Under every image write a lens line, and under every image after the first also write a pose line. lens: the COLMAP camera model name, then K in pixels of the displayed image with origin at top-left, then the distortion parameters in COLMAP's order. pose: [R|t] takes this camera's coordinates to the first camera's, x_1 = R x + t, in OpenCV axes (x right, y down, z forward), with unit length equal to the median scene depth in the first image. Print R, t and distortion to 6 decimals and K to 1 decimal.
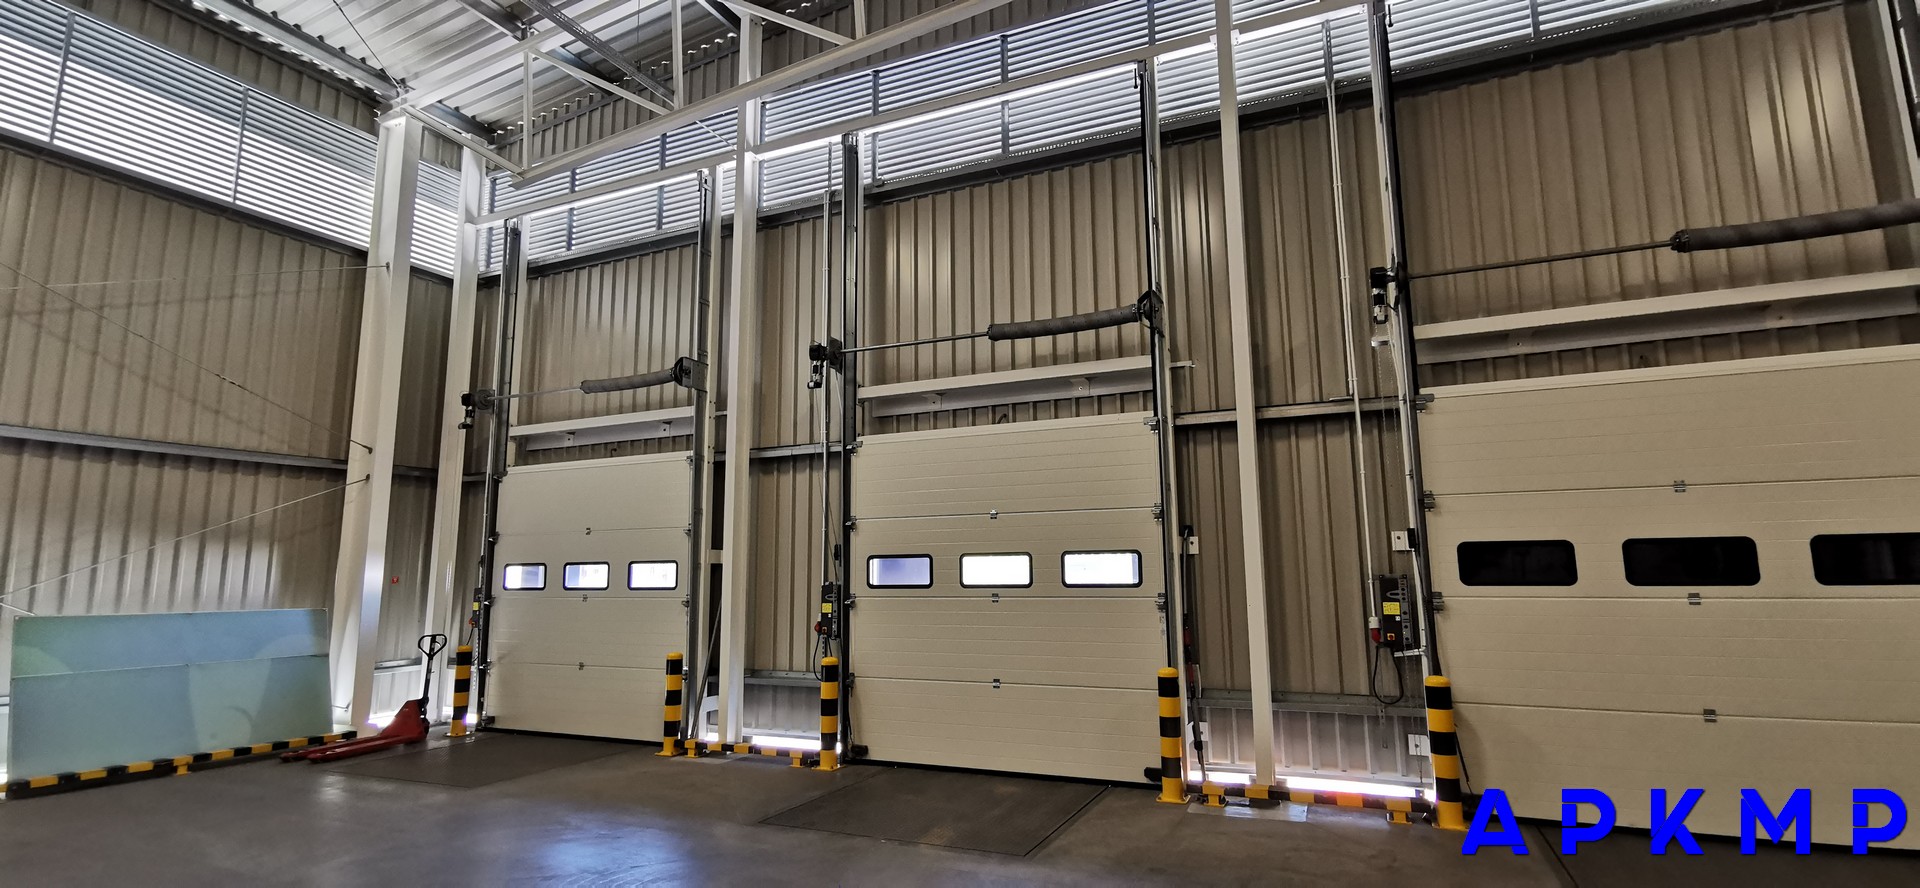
lens RADIAL K [[884.9, 0, 970.0], [0, 884.9, 441.2], [0, 0, 1]] dist [0.003310, 0.000326]
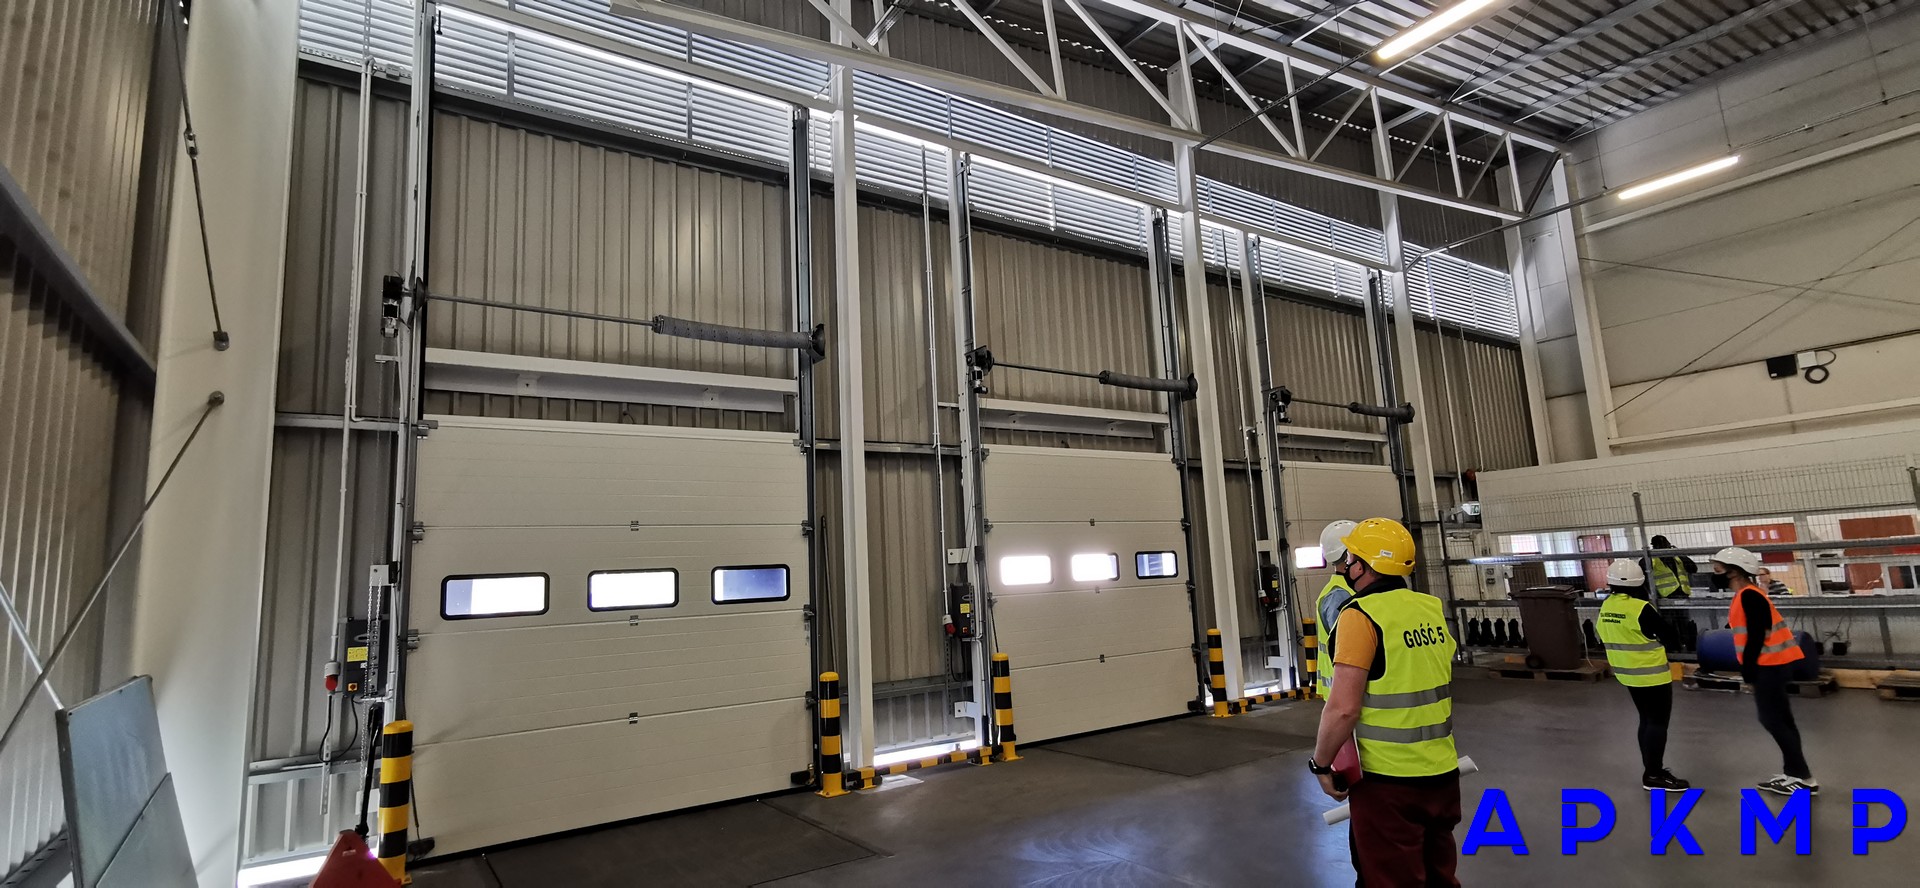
lens RADIAL K [[884.9, 0, 978.6], [0, 884.9, 437.3], [0, 0, 1]] dist [0.003310, 0.000326]
pose [[0.510088, 0.119997, 0.851711, -0.521688], [-0.084971, 0.992407, -0.088931, 0.041220], [-0.855915, -0.027008, 0.516411, 0.233066]]
